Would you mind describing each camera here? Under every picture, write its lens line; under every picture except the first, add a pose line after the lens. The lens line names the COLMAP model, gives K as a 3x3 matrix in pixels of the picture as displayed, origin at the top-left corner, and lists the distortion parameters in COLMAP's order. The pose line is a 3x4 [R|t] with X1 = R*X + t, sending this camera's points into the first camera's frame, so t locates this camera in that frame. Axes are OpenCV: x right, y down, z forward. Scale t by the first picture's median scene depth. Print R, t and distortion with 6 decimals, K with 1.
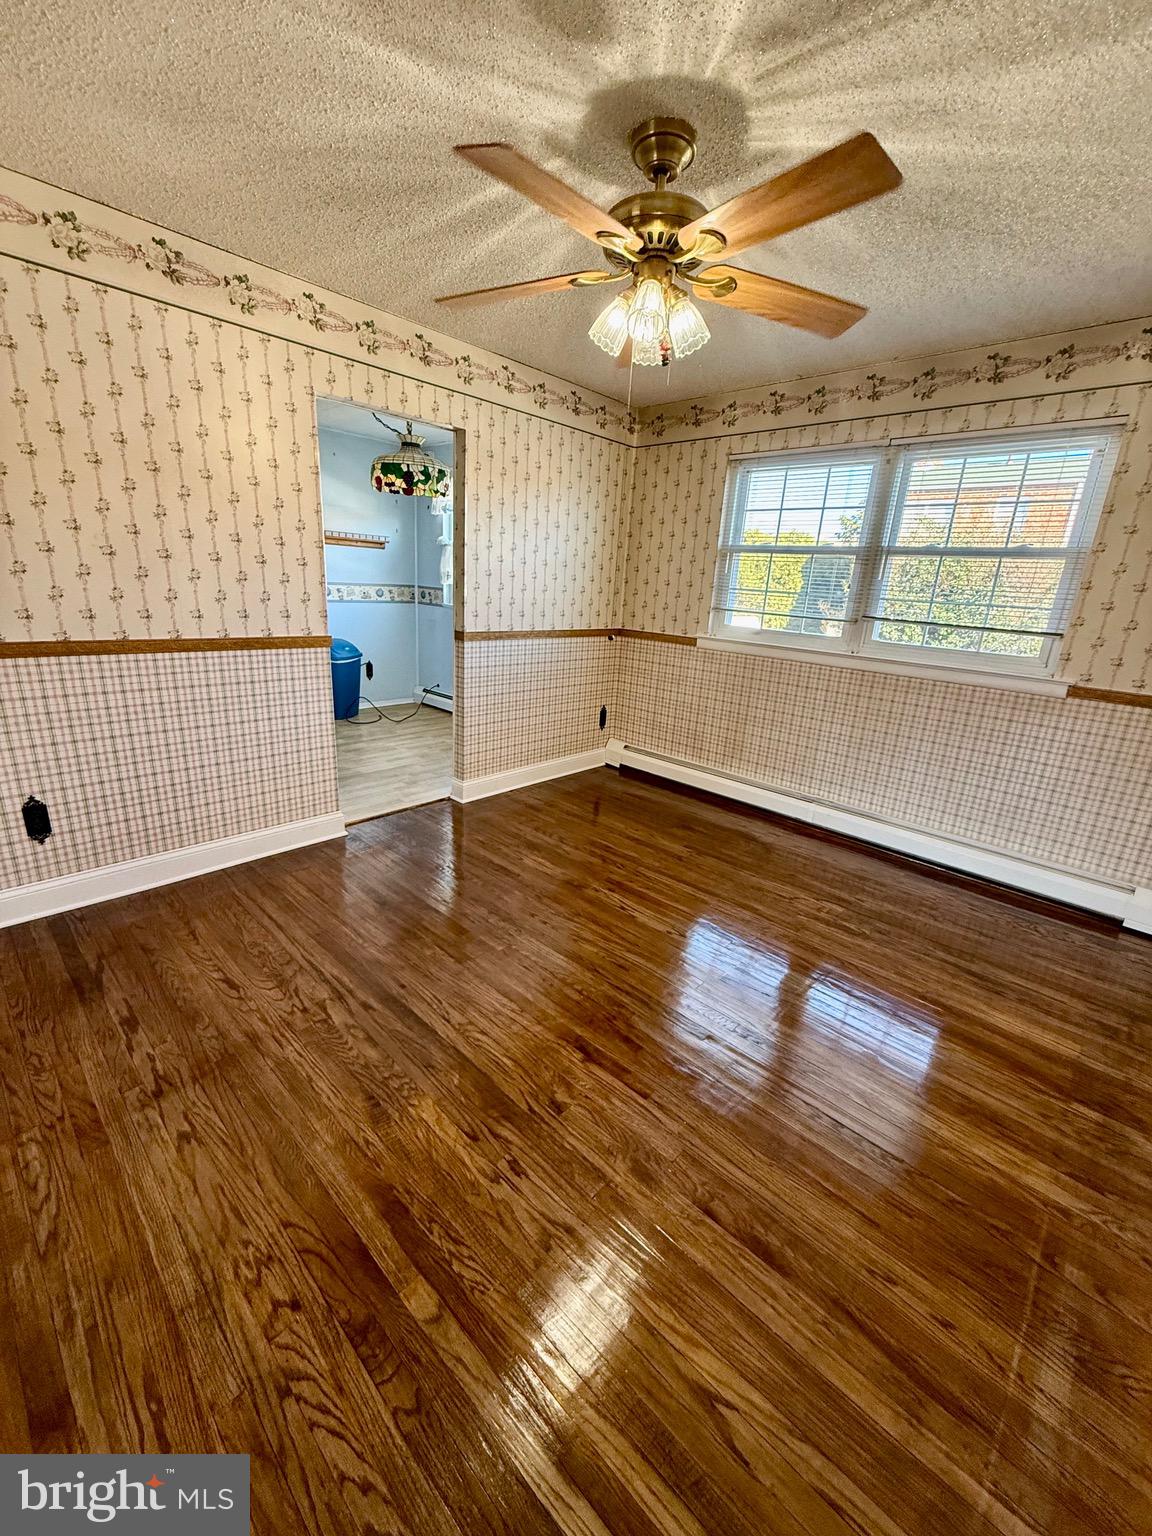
lens RADIAL K [[608.8, 0, 580.0], [0, 608.8, 764.4], [0, 0, 1]] dist [-0.003599, -0.000214]
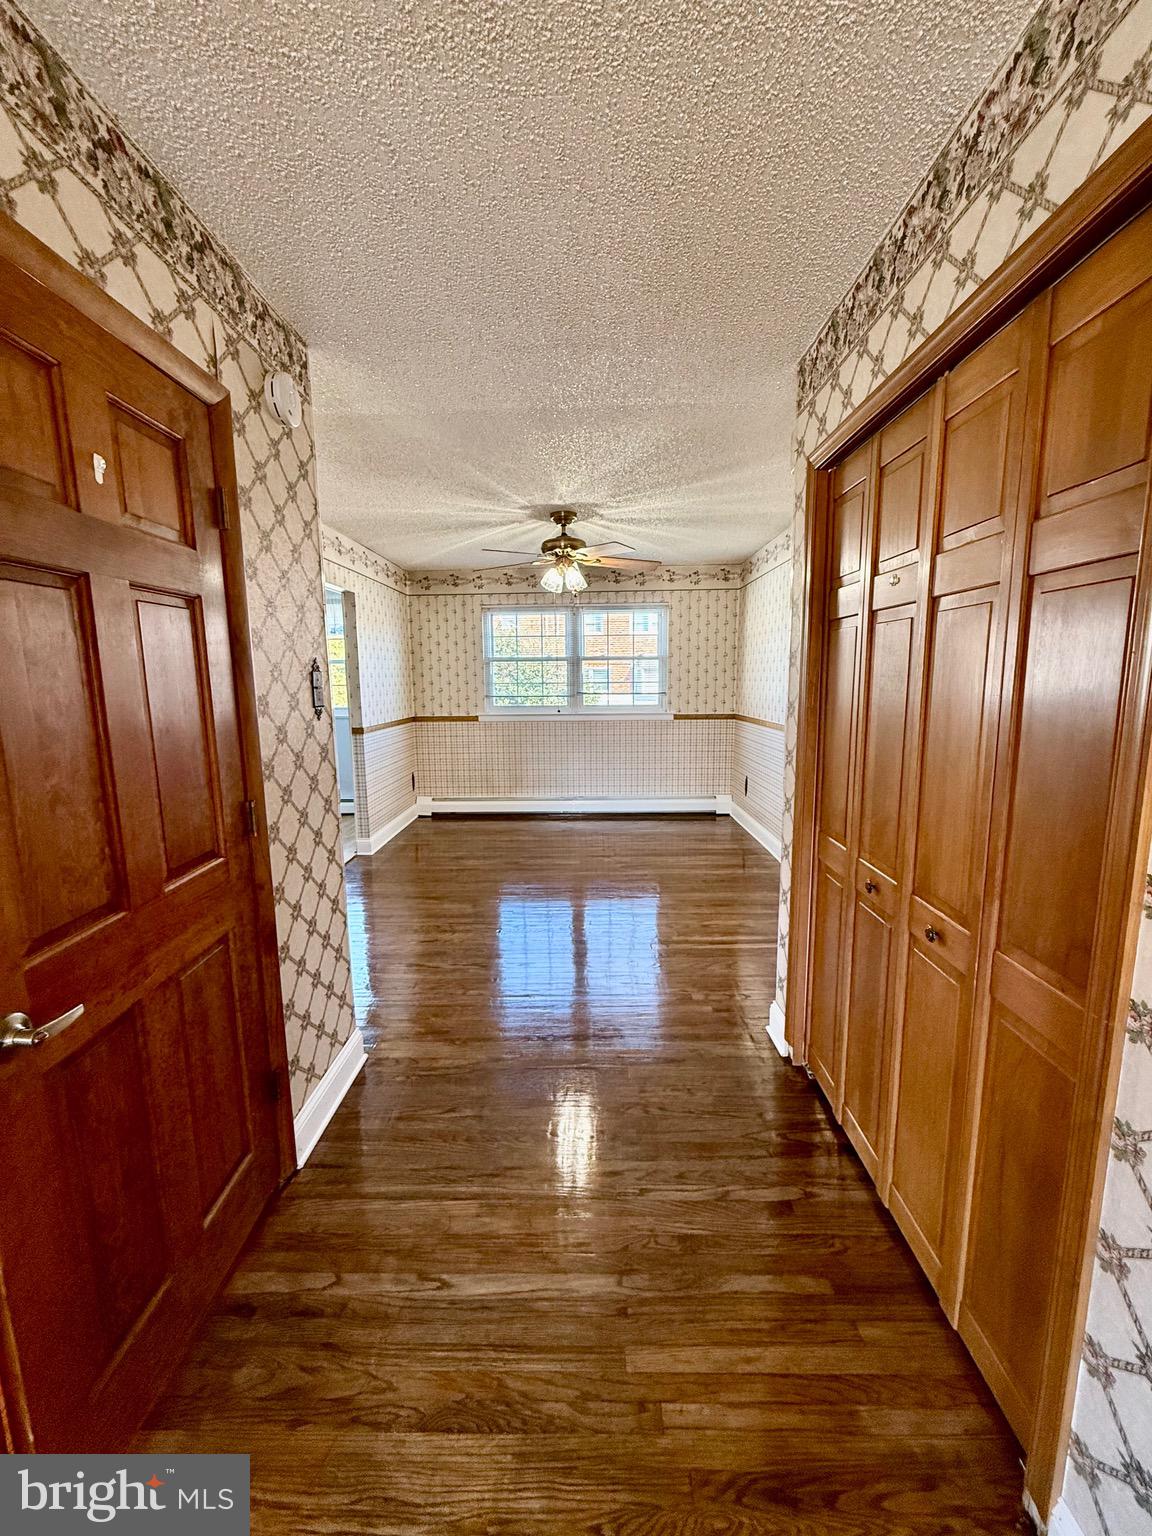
lens RADIAL K [[608.8, 0, 570.1], [0, 608.8, 770.0], [0, 0, 1]] dist [-0.003599, -0.000214]
pose [[0.729760, -0.158989, 0.664960, -0.731775], [0.248371, 0.967789, -0.041181, 0.049158], [-0.636994, 0.195210, 0.745742, -0.287993]]
